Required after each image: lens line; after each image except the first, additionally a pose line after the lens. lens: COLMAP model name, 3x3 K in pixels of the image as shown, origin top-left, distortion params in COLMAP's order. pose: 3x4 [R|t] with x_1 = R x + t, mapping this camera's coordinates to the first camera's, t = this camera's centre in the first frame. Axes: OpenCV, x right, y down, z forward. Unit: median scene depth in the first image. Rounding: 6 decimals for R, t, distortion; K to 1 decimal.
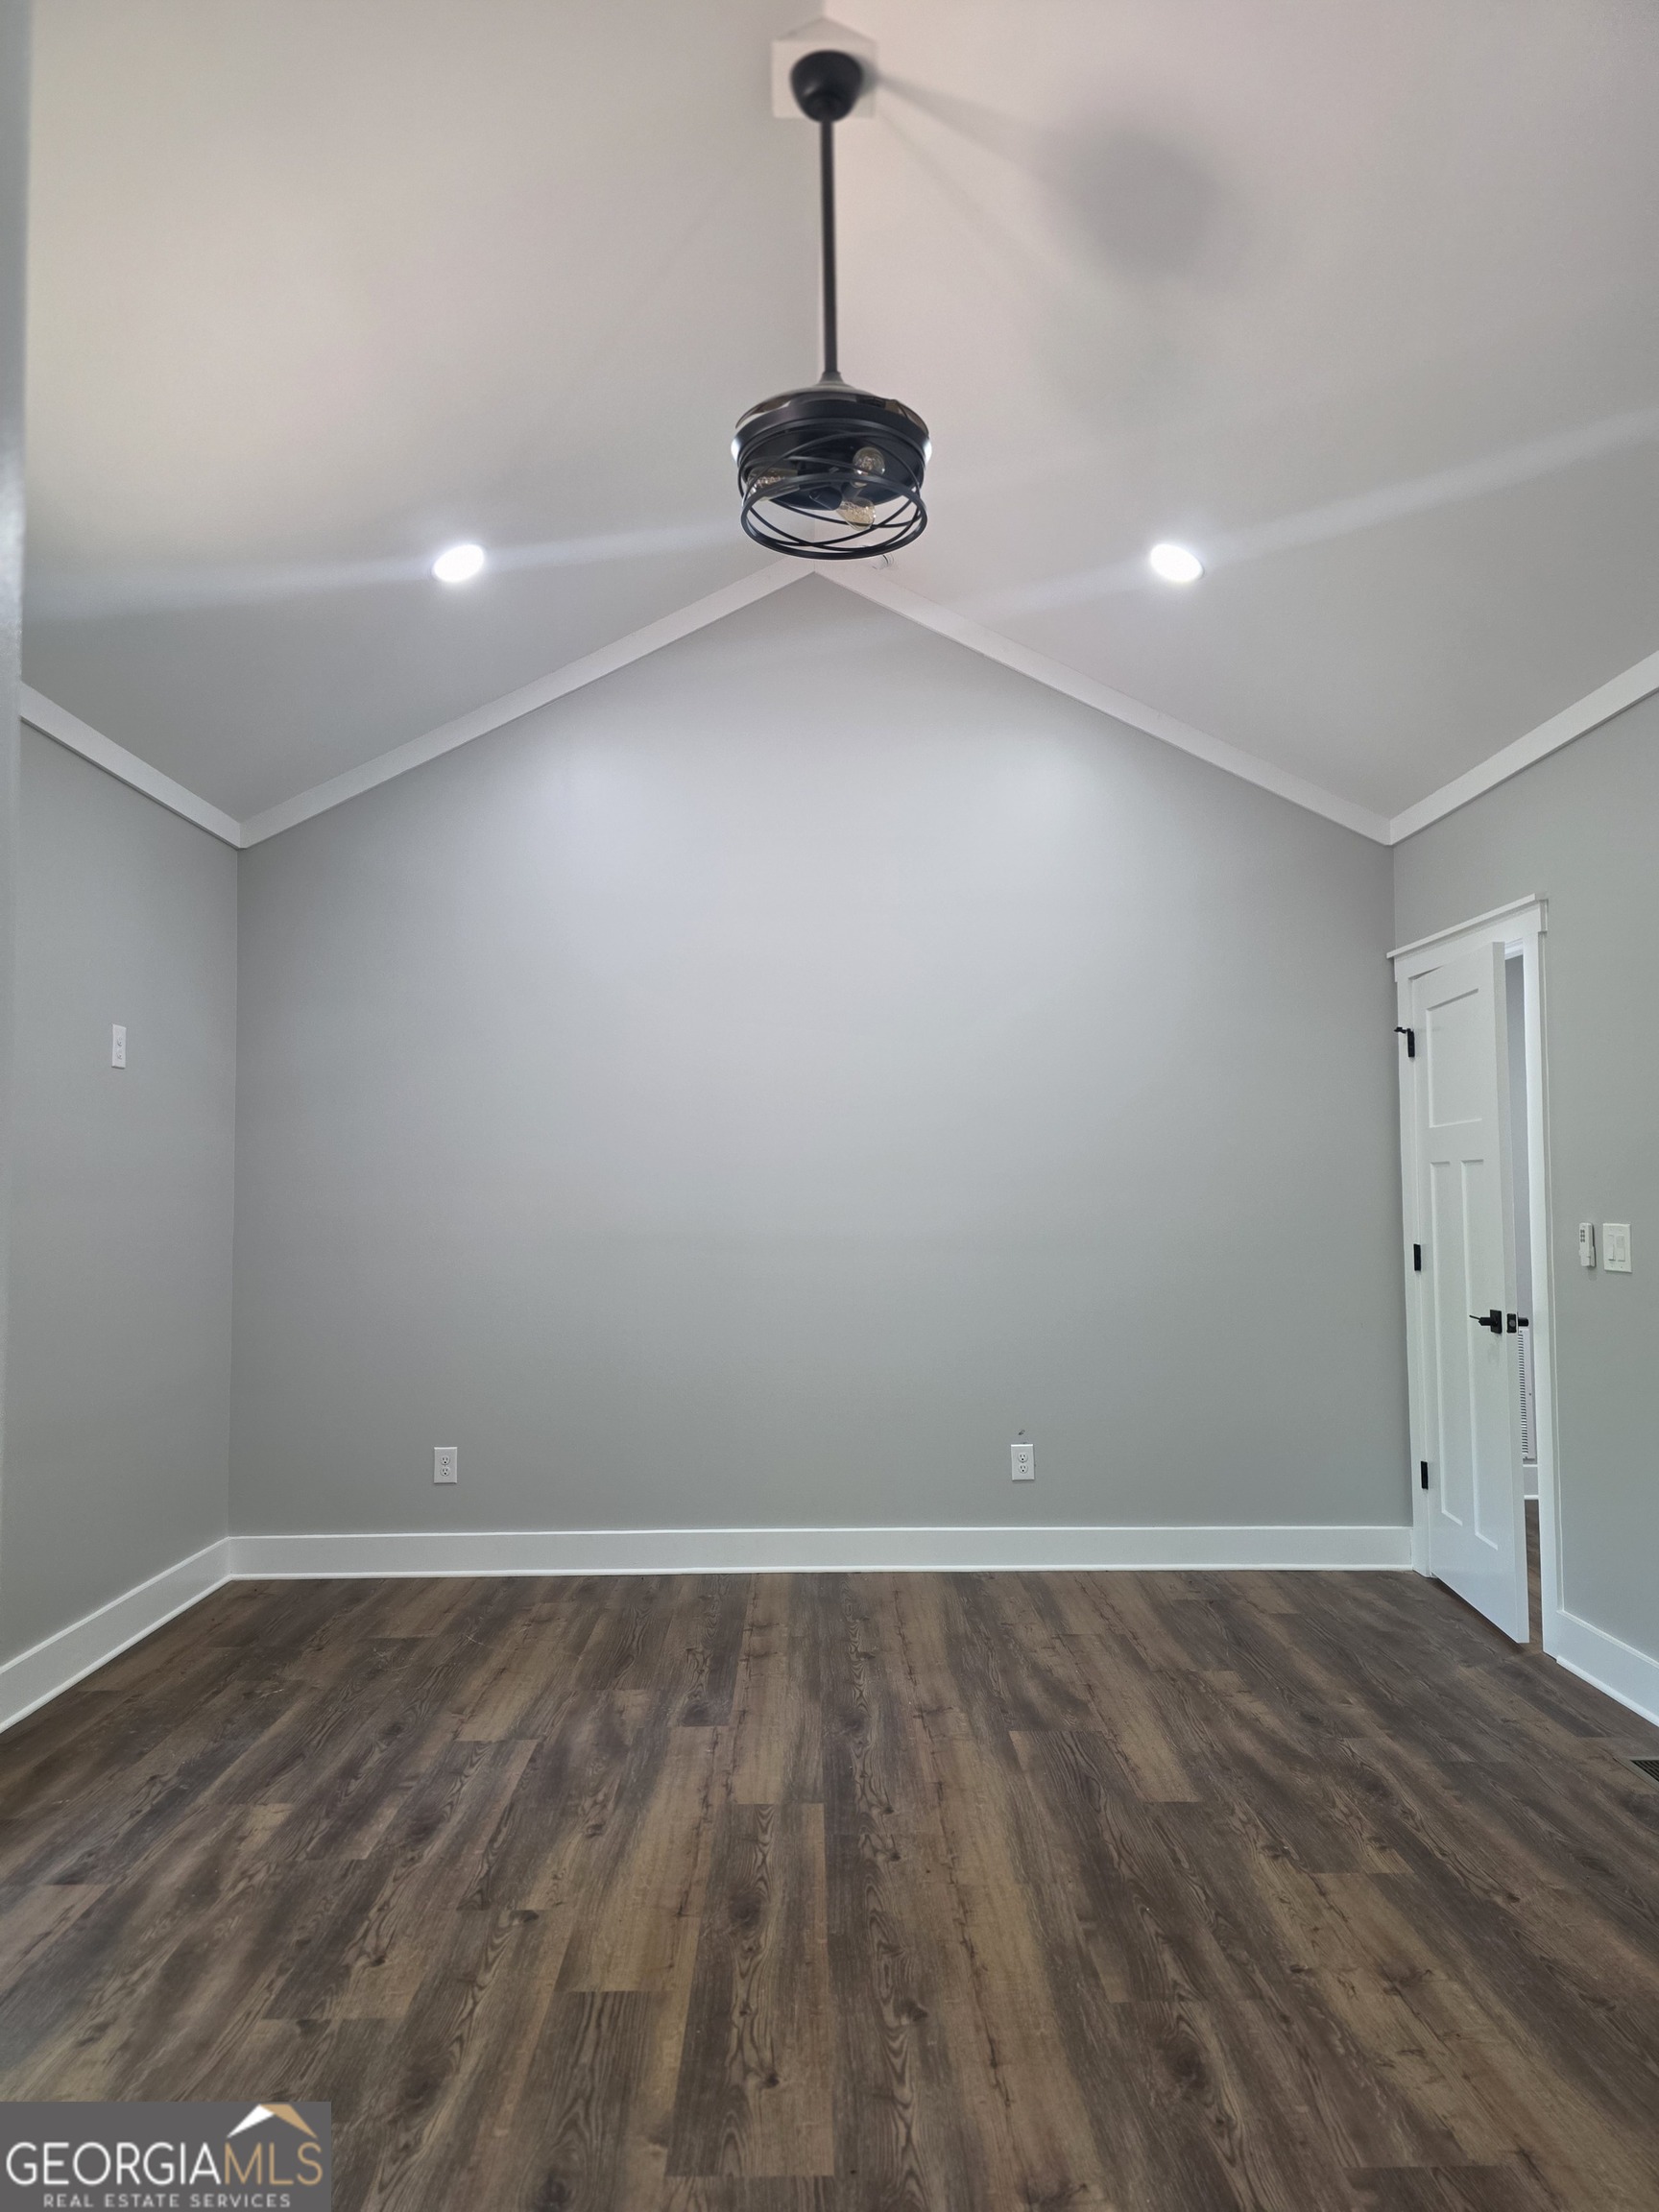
lens RADIAL K [[1480.5, 0, 822.6], [0, 1480.5, 1104.0], [0, 0, 1]] dist [0.033479, -0.023575]
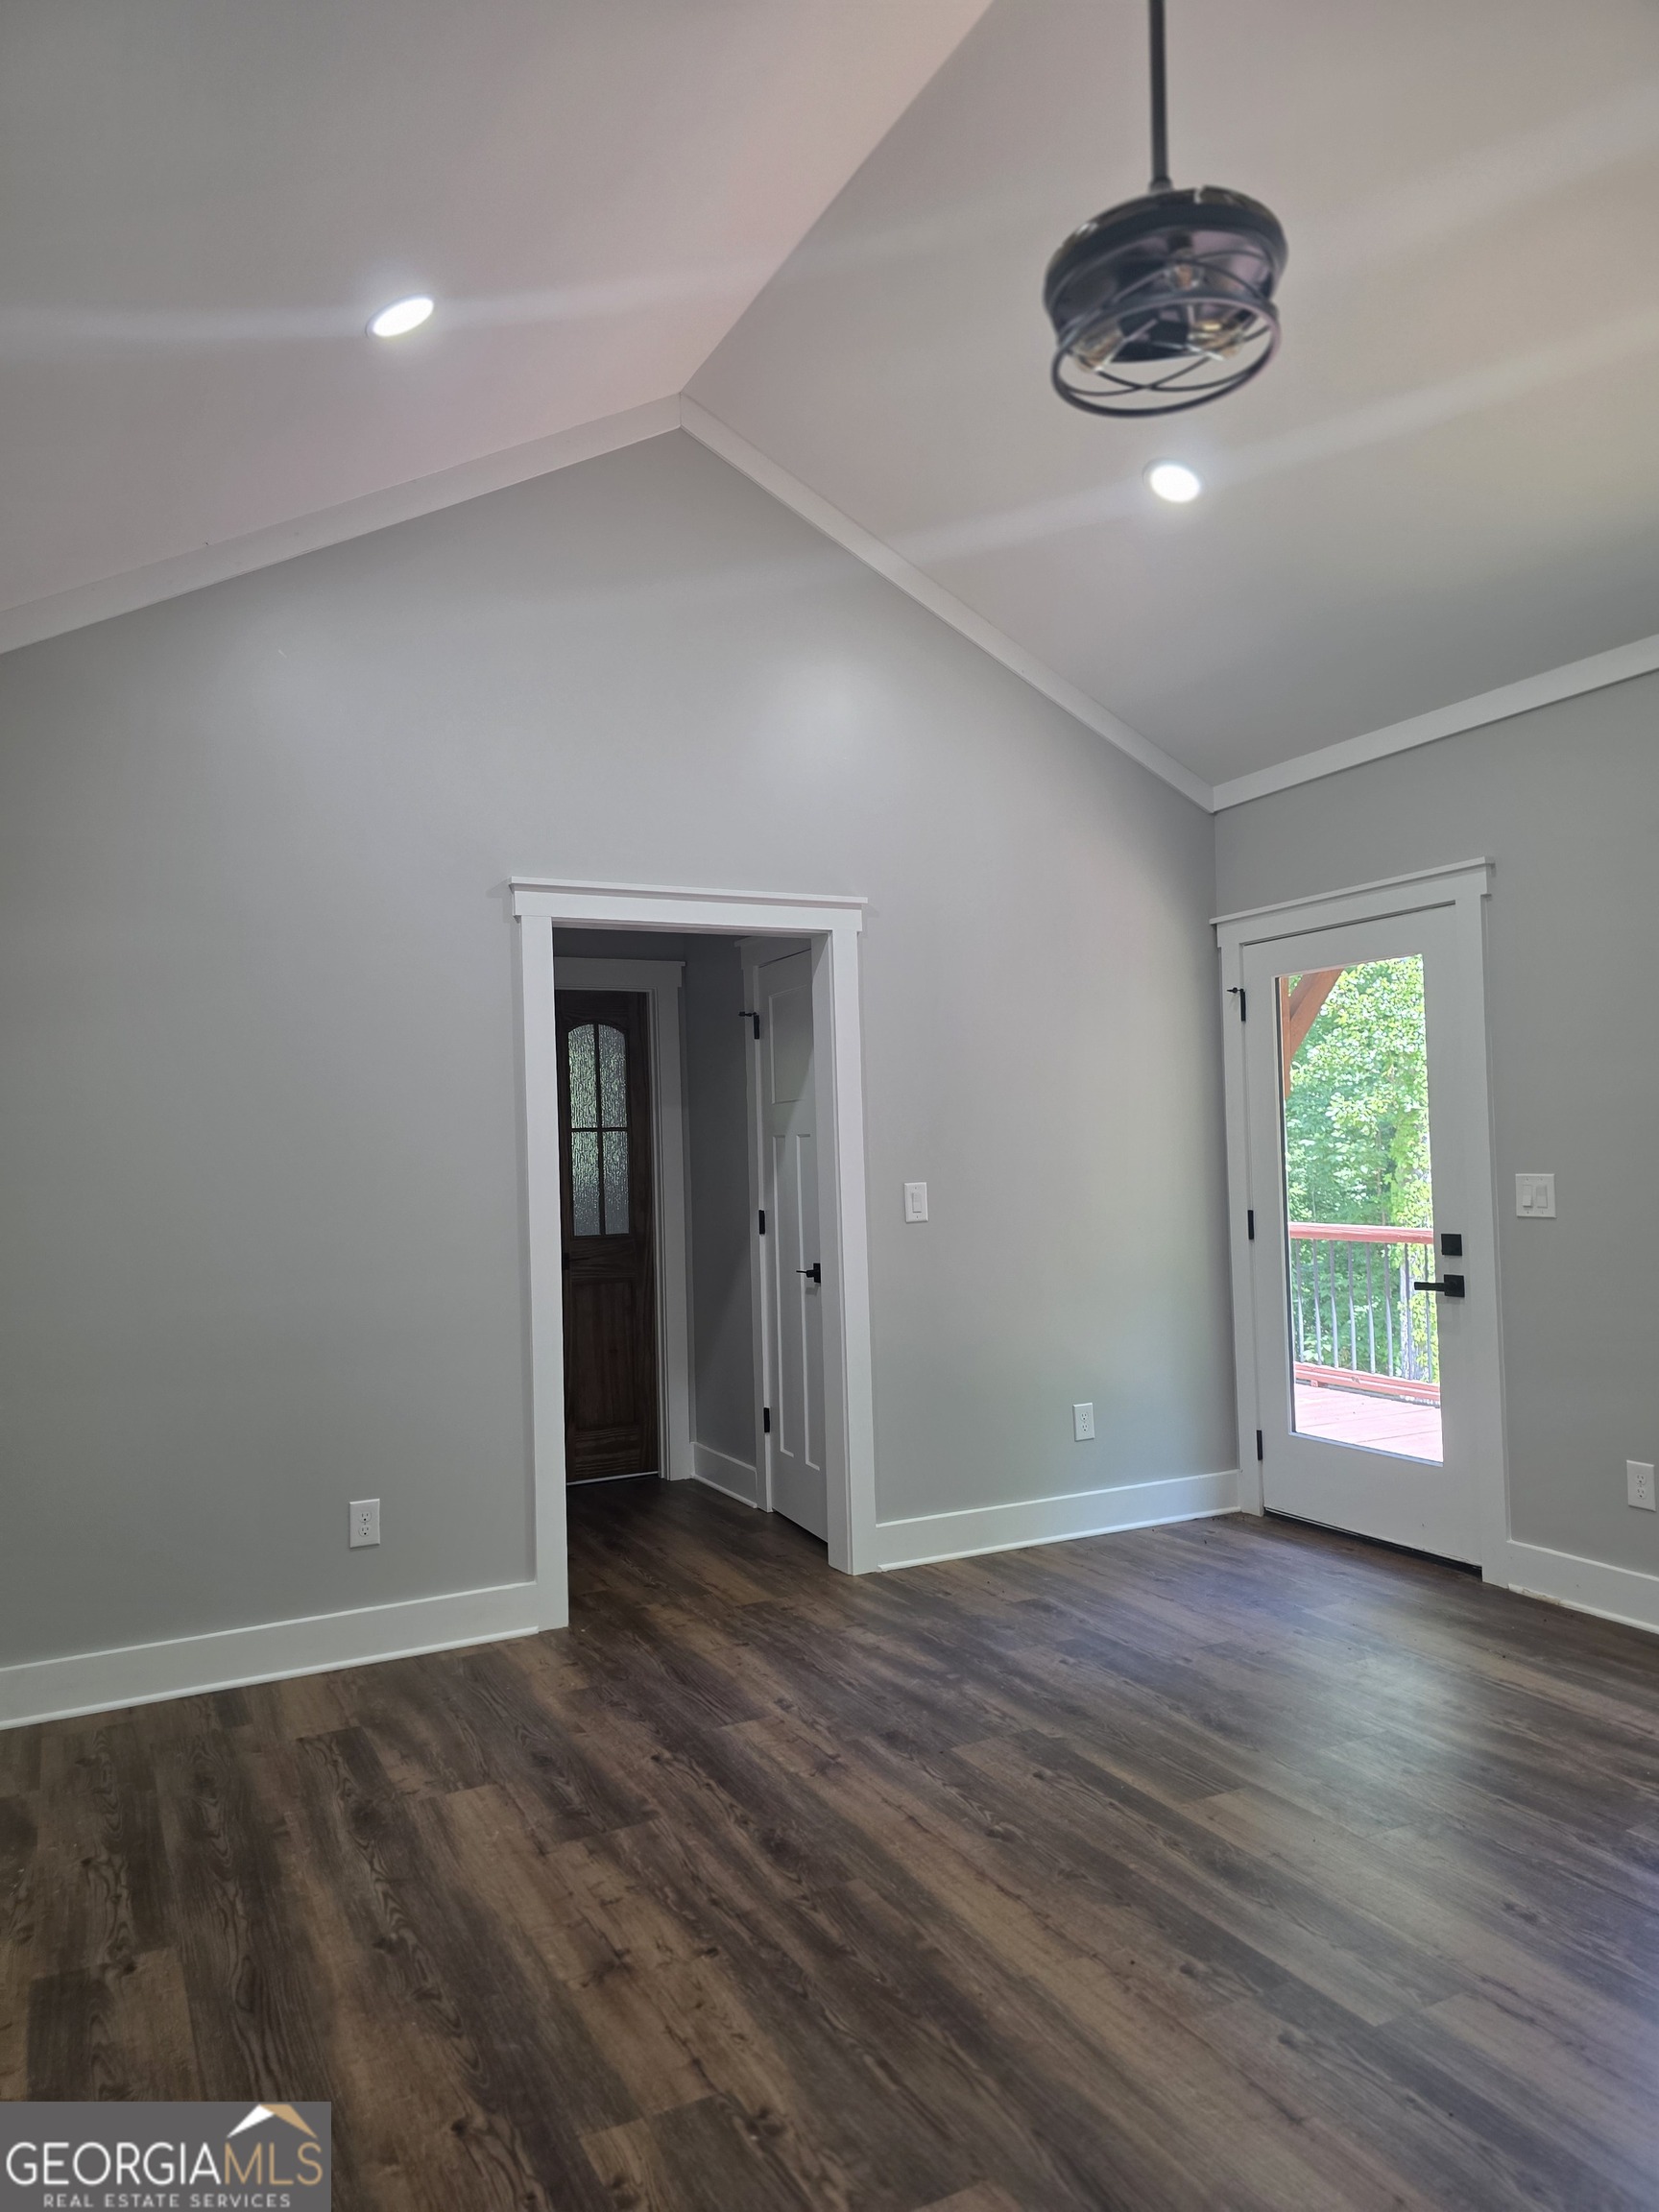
lens RADIAL K [[1480.5, 0, 822.6], [0, 1480.5, 1104.0], [0, 0, 1]] dist [0.033479, -0.023575]
pose [[-0.895537, 0.016617, -0.444676, 0.697486], [0.061017, 0.994449, -0.085721, 0.107314], [0.440783, -0.103900, -0.891580, 2.017341]]
